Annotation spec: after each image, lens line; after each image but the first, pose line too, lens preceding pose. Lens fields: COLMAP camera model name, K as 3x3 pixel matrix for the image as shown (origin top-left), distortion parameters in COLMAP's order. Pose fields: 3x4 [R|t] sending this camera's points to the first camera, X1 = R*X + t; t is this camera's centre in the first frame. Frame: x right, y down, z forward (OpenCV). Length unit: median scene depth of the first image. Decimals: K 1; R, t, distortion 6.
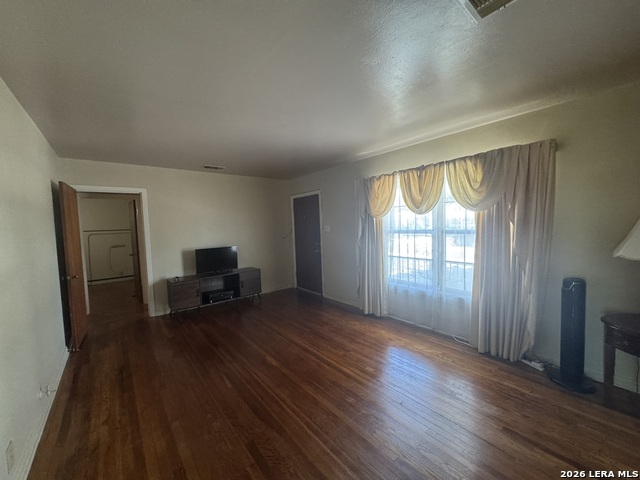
lens RADIAL K [[254.6, 0, 318.4], [0, 254.6, 240.7], [0, 0, 1]] dist [-0.006135, 0.000755]
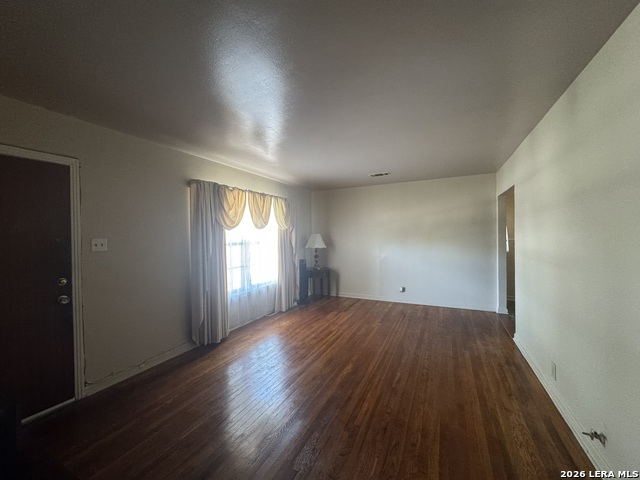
lens RADIAL K [[254.6, 0, 318.5], [0, 254.6, 240.3], [0, 0, 1]] dist [-0.006135, 0.000755]
pose [[-0.407189, 0.018330, 0.913160, -0.890575], [0.082507, 0.996449, 0.016789, -0.043334], [-0.909610, 0.082178, -0.407256, 1.246202]]
